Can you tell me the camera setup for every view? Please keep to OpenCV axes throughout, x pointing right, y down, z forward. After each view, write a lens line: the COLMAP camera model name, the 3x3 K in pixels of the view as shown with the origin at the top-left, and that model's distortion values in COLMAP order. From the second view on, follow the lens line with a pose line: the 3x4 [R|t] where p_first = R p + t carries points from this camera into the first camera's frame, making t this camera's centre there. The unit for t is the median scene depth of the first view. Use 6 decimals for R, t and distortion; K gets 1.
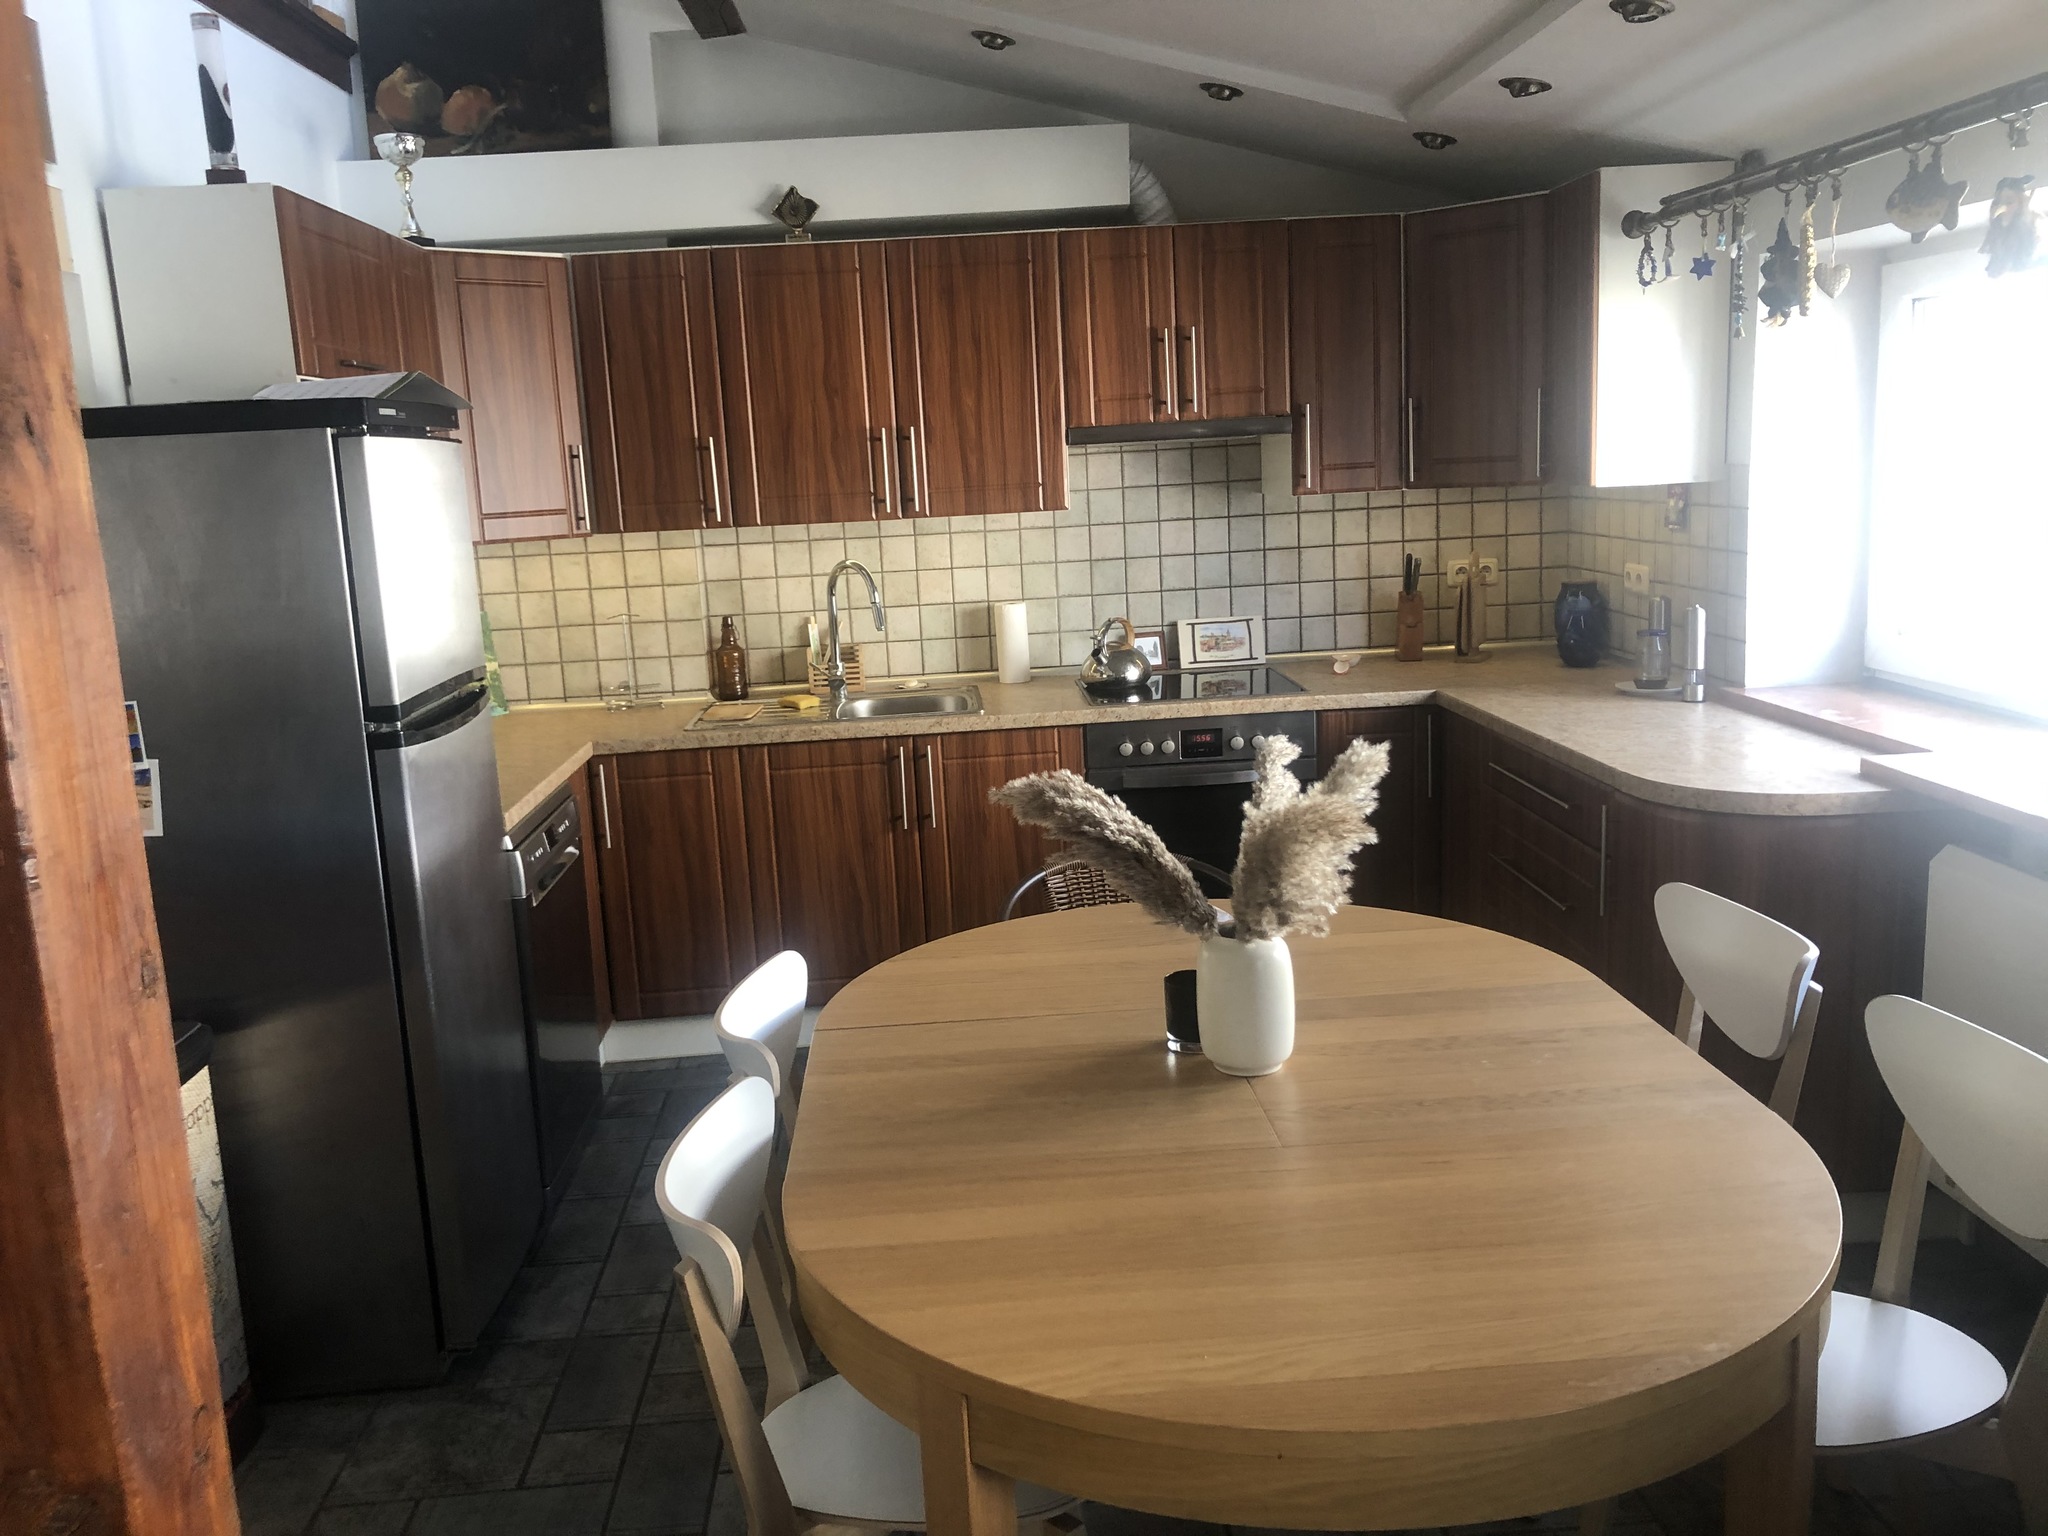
lens RADIAL K [[1681.1, 0, 1010.1], [0, 1681.1, 763.8], [0, 0, 1]] dist [0.034356, -0.040758]
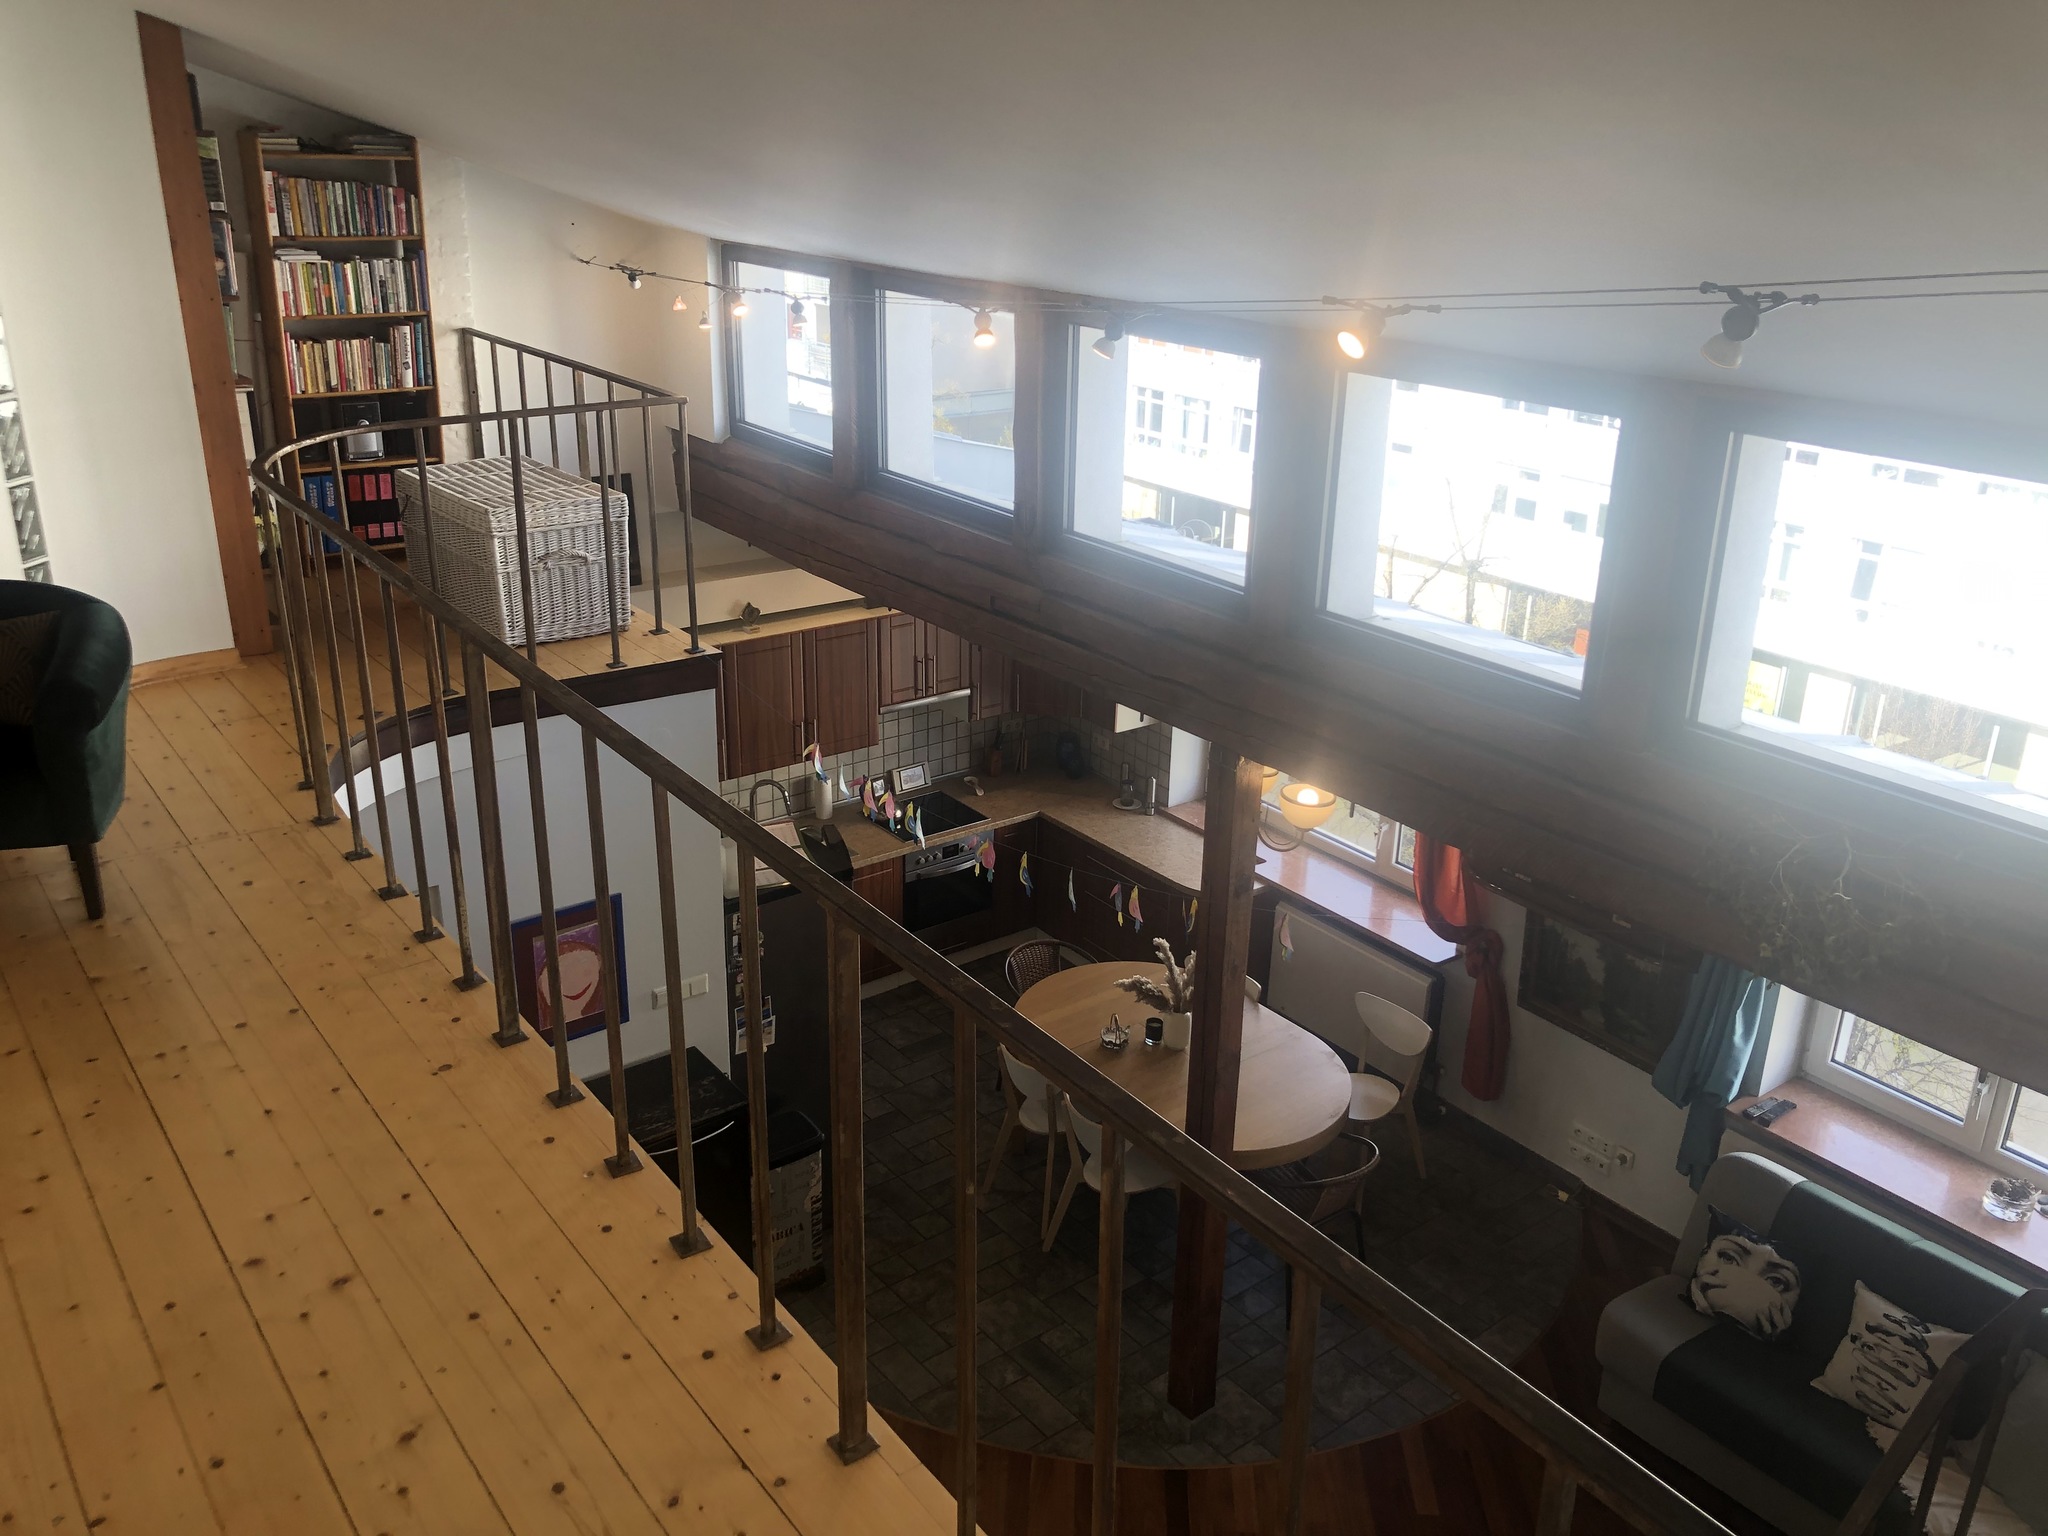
lens RADIAL K [[1681.1, 0, 1043.3], [0, 1681.1, 732.0], [0, 0, 1]] dist [0.034356, -0.040758]
pose [[0.818543, -0.129684, 0.559616, -0.947997], [0.035990, 0.983848, 0.175352, -0.524108], [-0.573317, -0.123393, 0.809989, -0.751573]]
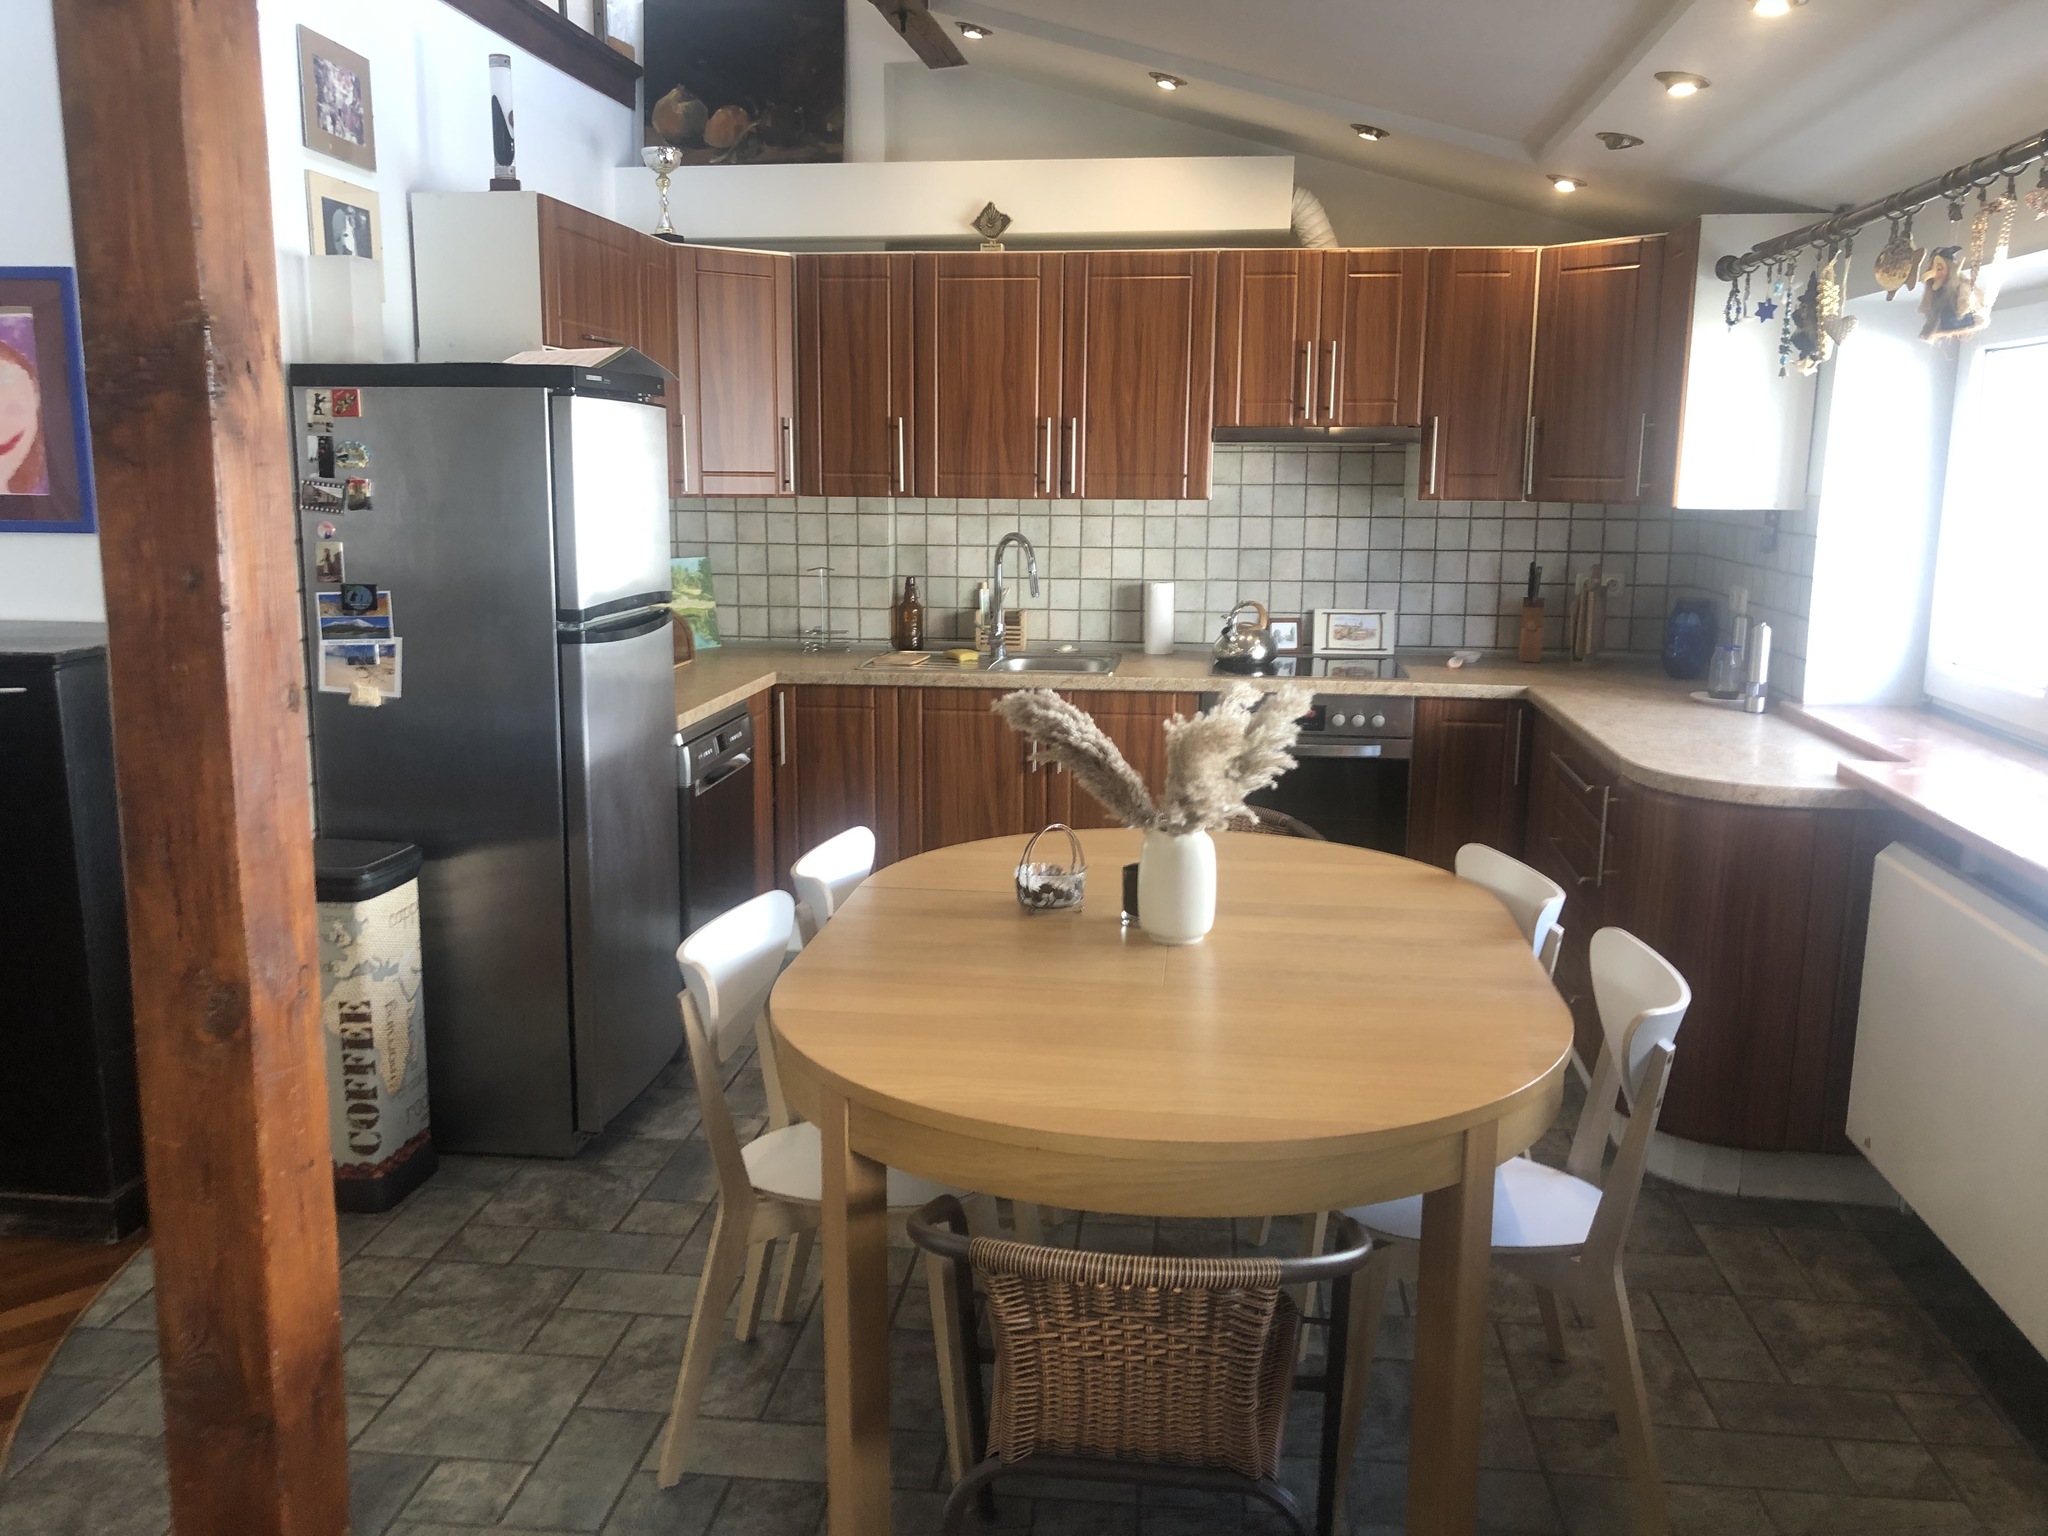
lens RADIAL K [[1681.1, 0, 1015.8], [0, 1681.1, 754.3], [0, 0, 1]] dist [0.034356, -0.040758]
pose [[0.983435, 0.088261, -0.158324, 0.102501], [-0.088841, 0.996040, 0.003426, 0.024375], [0.158000, 0.010697, 0.987381, -0.119631]]
